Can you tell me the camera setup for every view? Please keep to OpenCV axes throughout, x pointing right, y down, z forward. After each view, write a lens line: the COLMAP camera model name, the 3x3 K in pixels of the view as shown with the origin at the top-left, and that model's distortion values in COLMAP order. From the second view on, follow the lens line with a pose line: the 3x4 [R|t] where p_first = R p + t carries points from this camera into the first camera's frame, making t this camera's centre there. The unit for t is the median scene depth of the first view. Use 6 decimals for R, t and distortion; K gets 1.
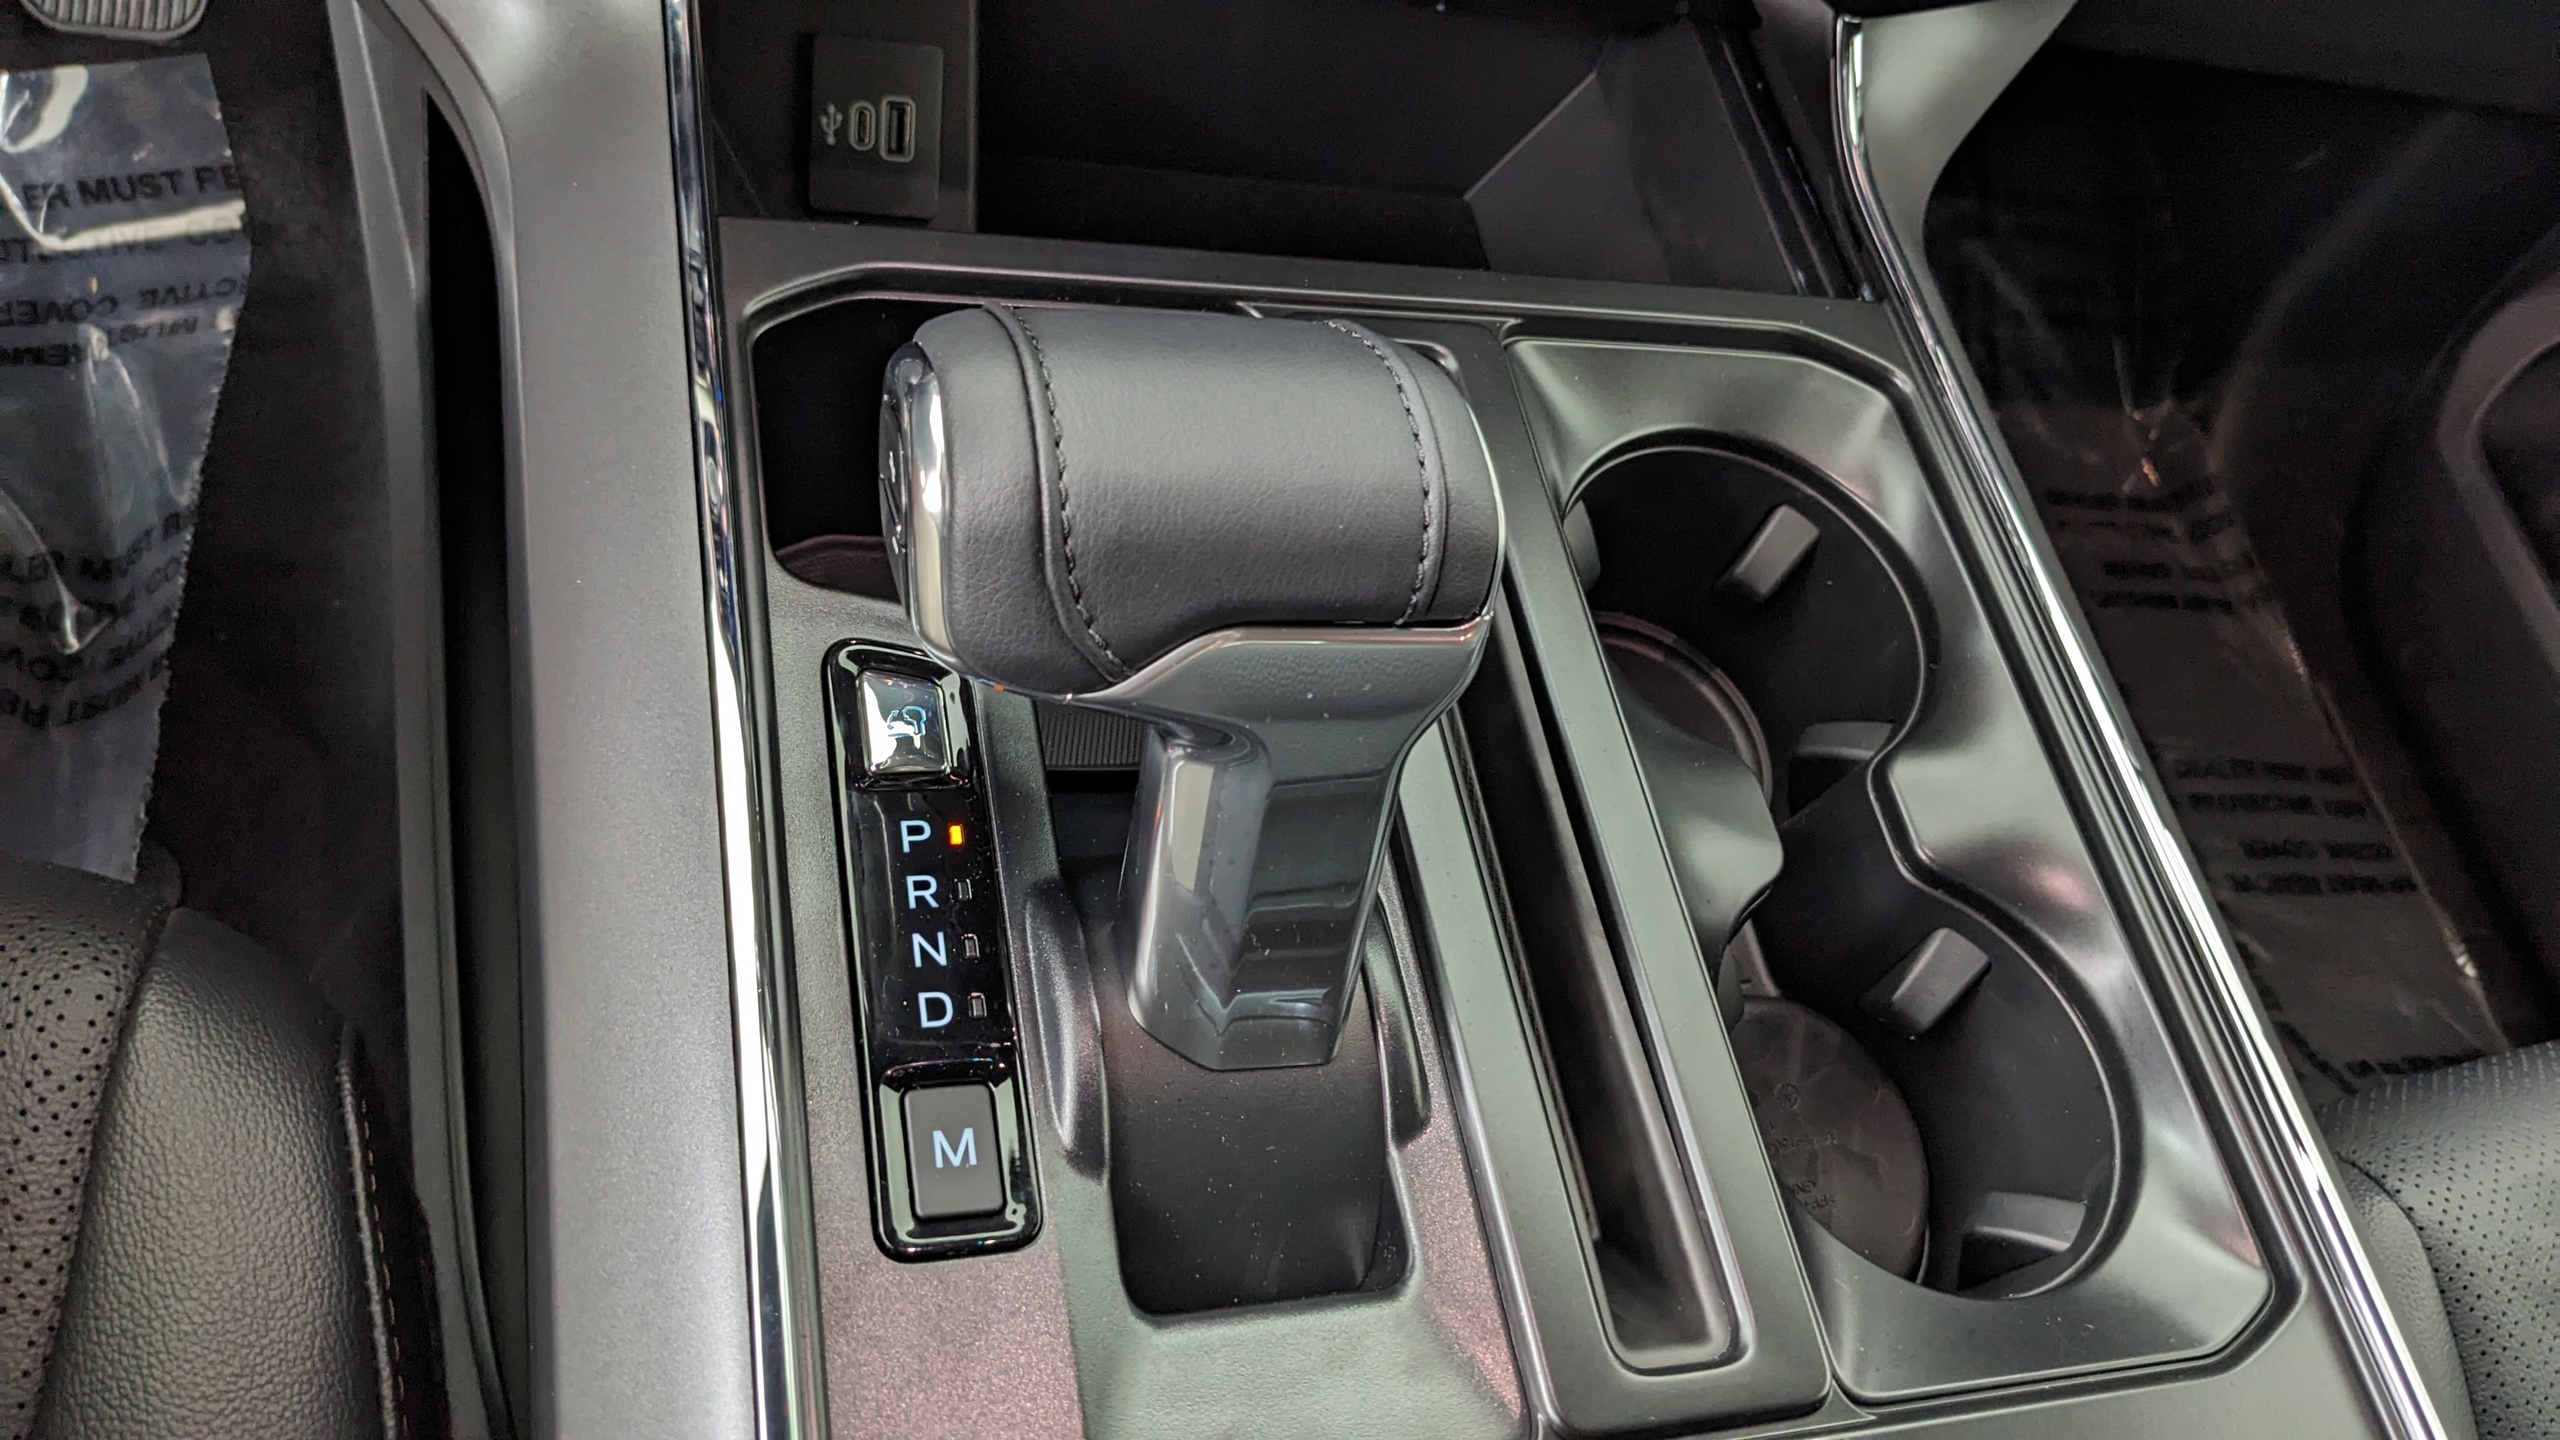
lens RADIAL K [[2116.1, 0, 1253.1], [0, 2116.1, 700.2], [0, 0, 1]] dist [0.039556, -0.114705]
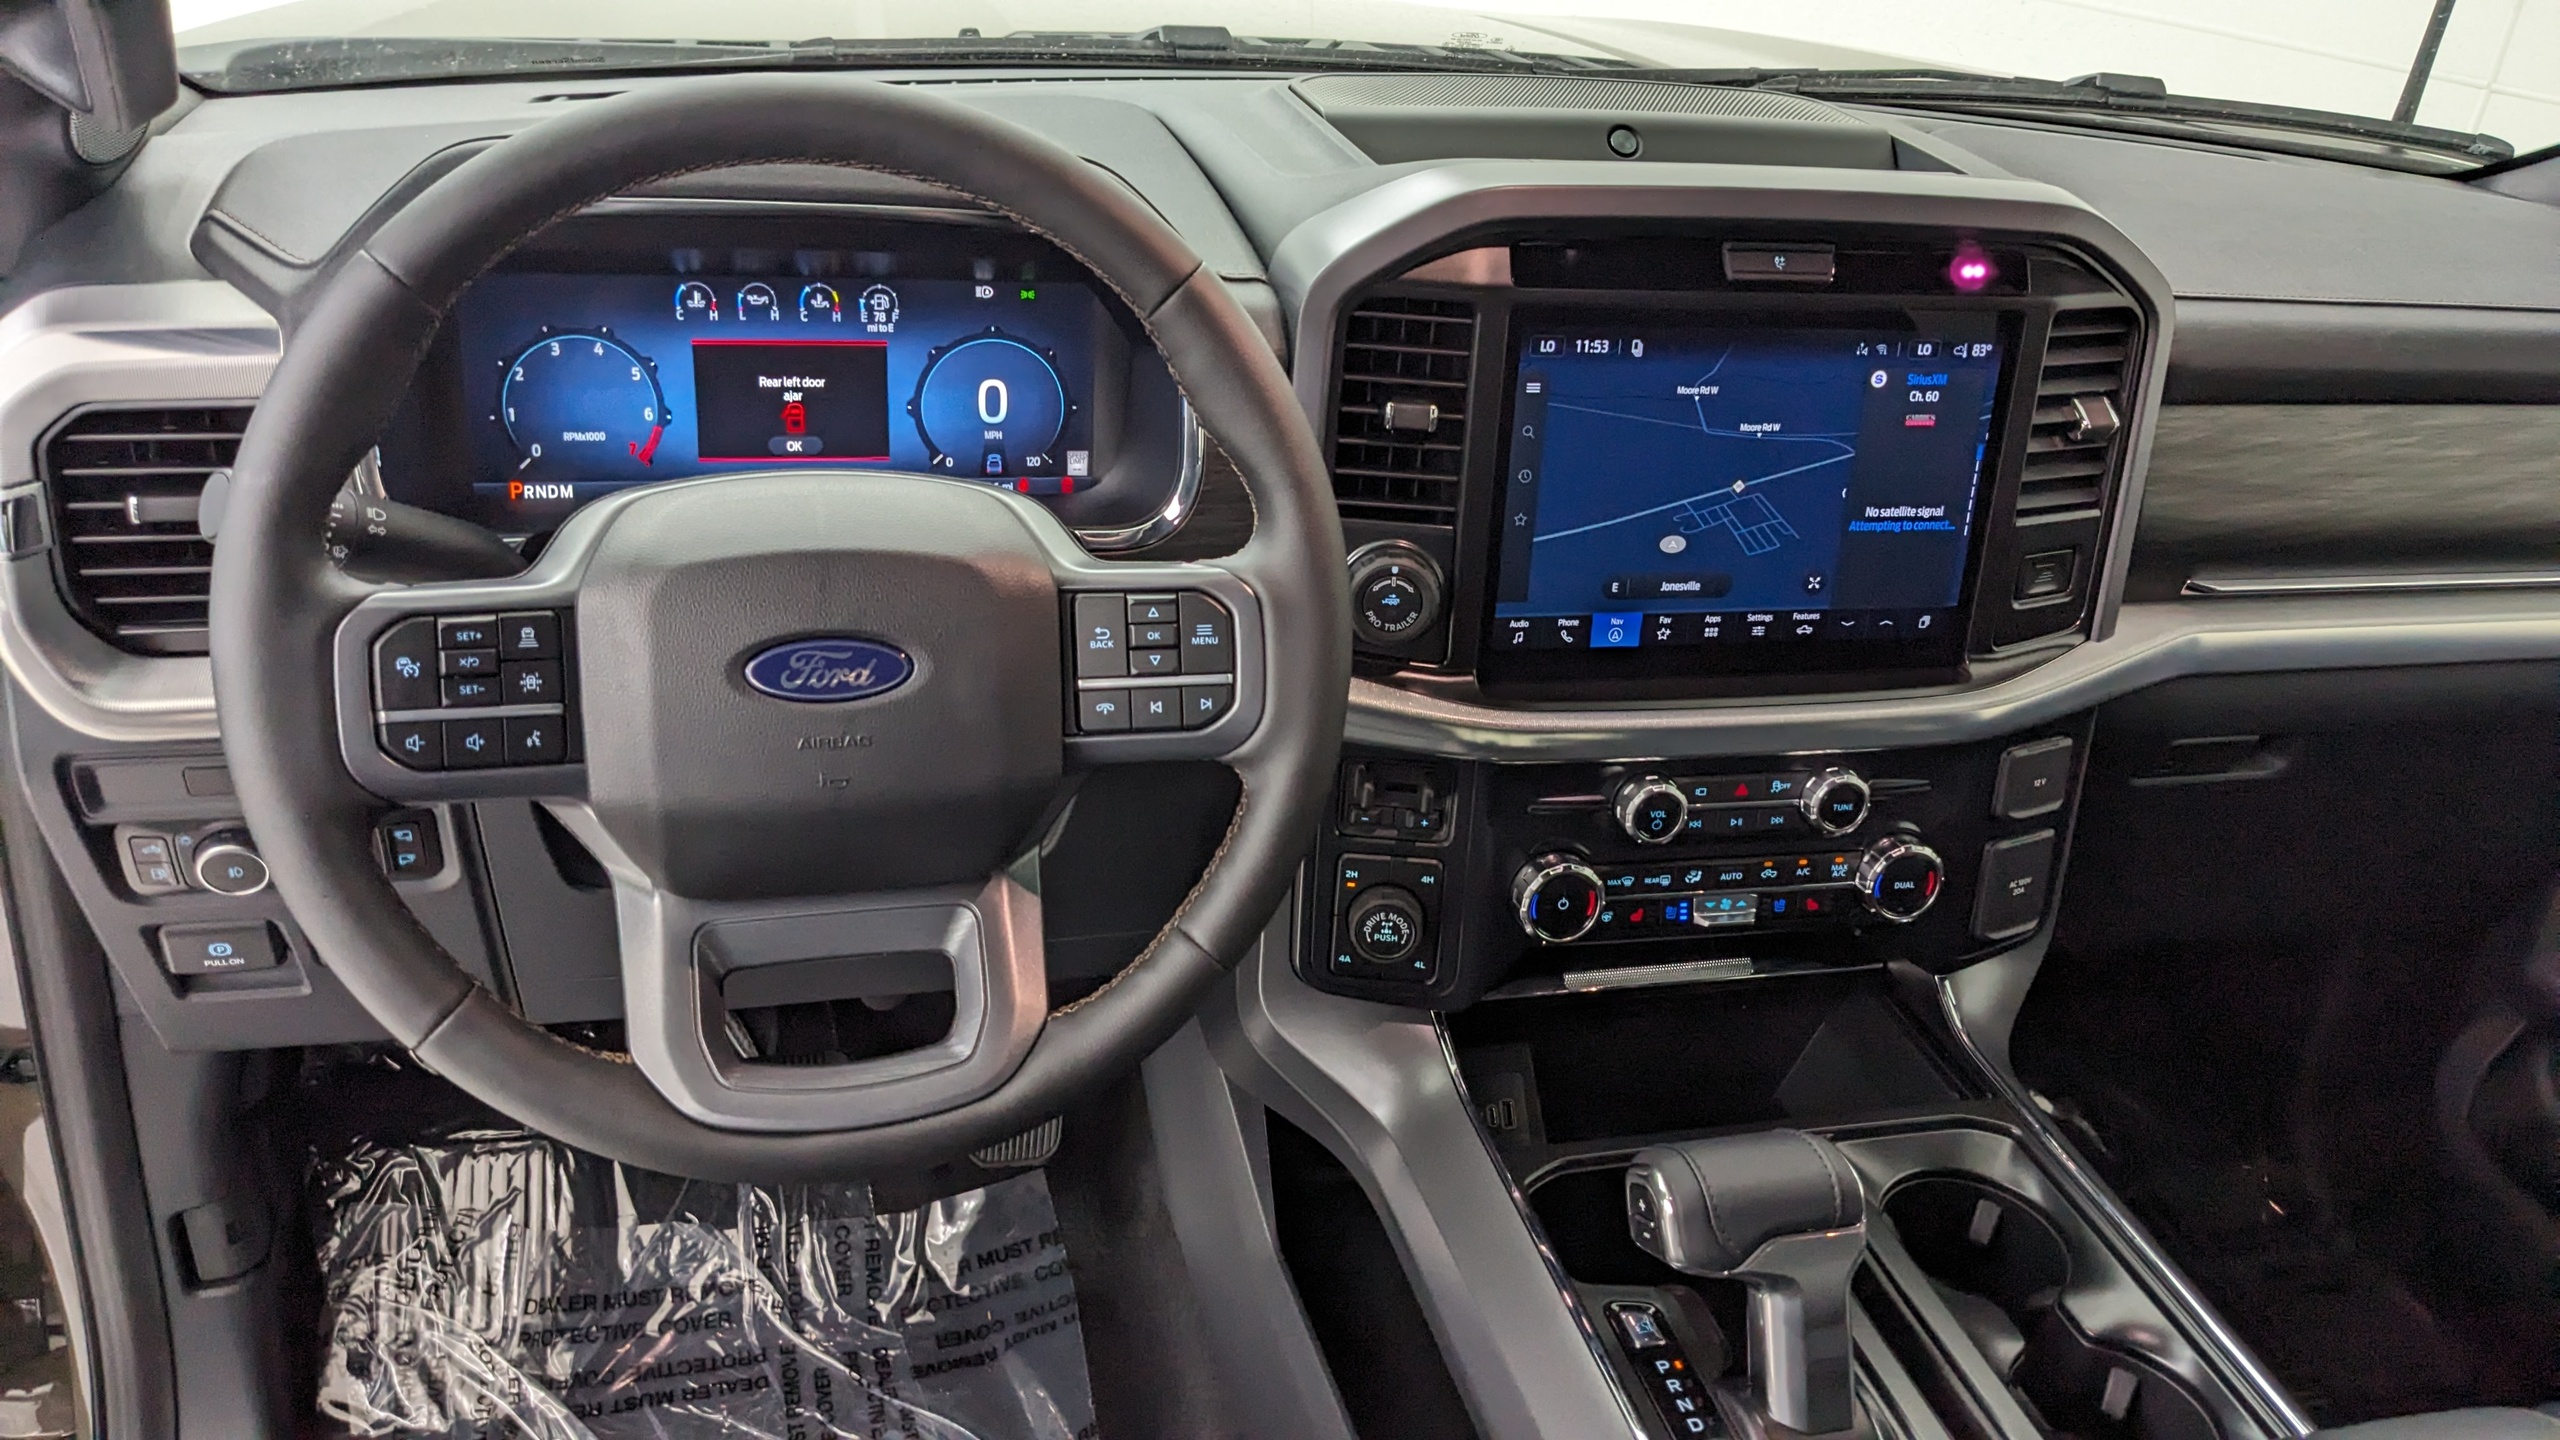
lens RADIAL K [[2116.1, 0, 1277.6], [0, 2116.1, 717.5], [0, 0, 1]] dist [0.039556, -0.114705]
pose [[0.977337, -0.208653, -0.035723, -0.237327], [0.170558, 0.876104, -0.450945, 0.297127], [0.125388, 0.434632, 0.891837, -1.087699]]
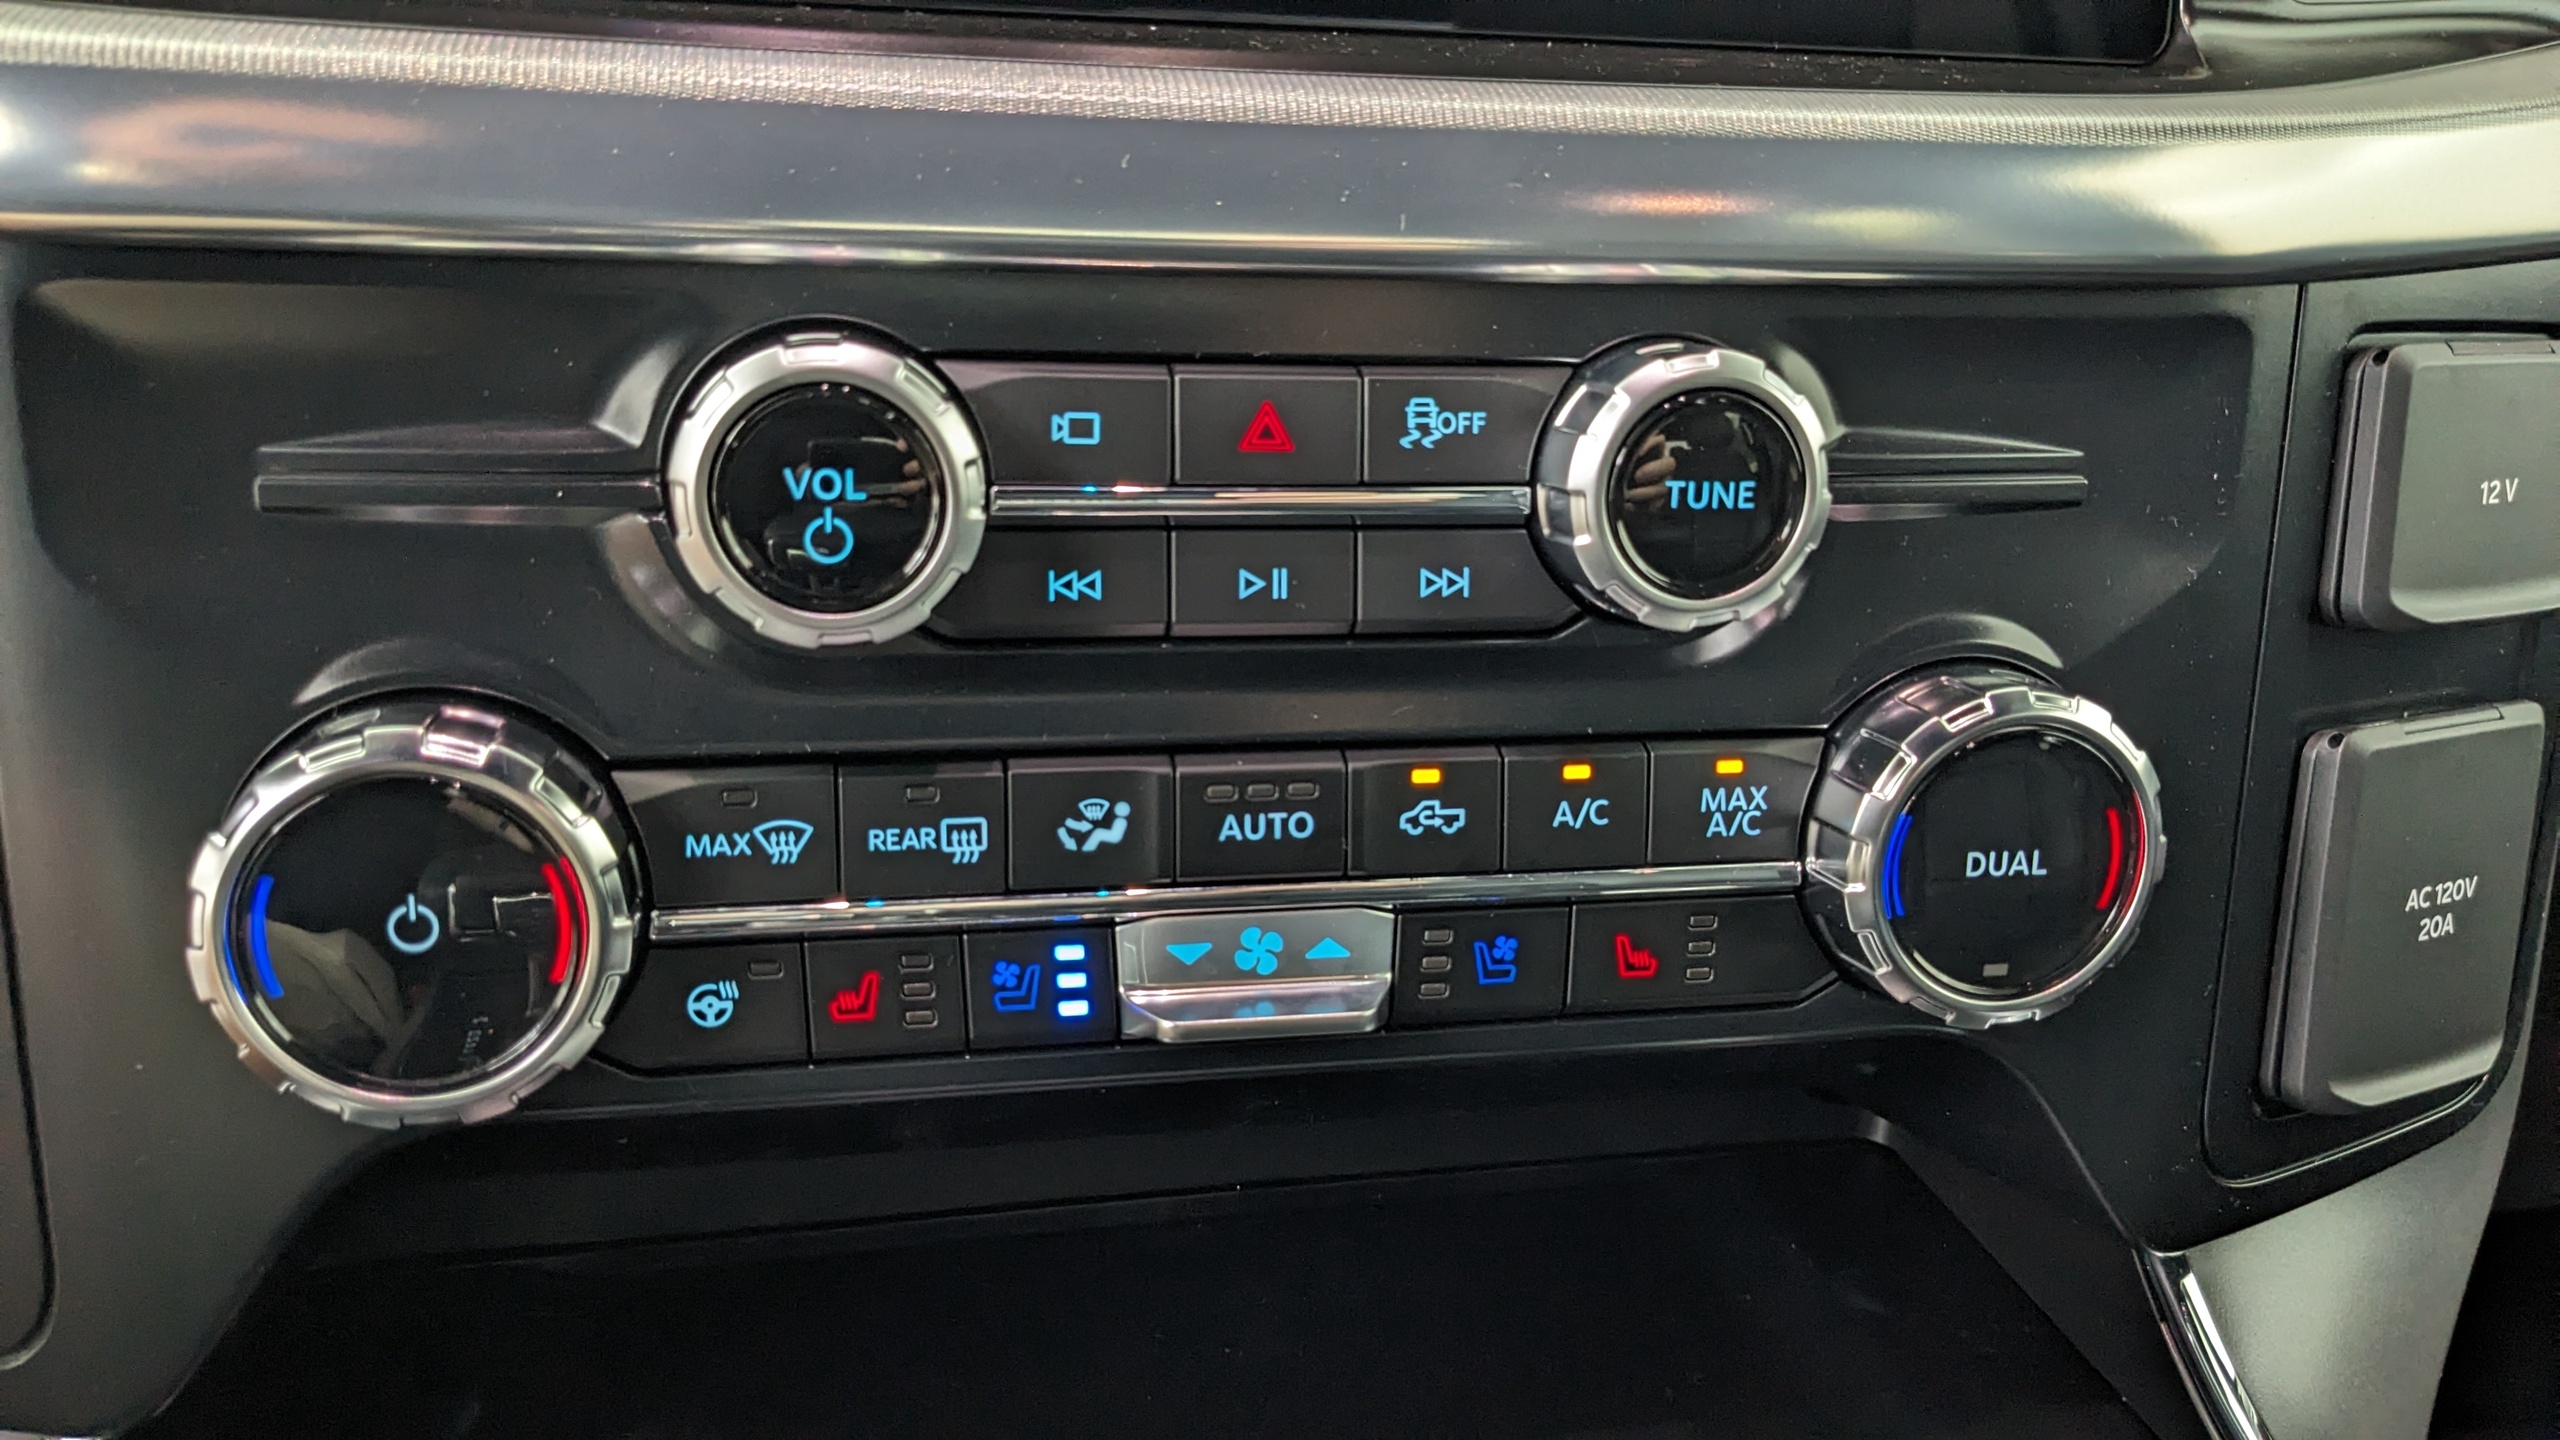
lens RADIAL K [[2116.1, 0, 1287.1], [0, 2116.1, 738.6], [0, 0, 1]] dist [0.039556, -0.114705]
pose [[0.969806, -0.238221, -0.052229, 0.104317], [0.164619, 0.797442, -0.580506, -0.127638], [0.179938, 0.554380, 0.812579, 0.380586]]
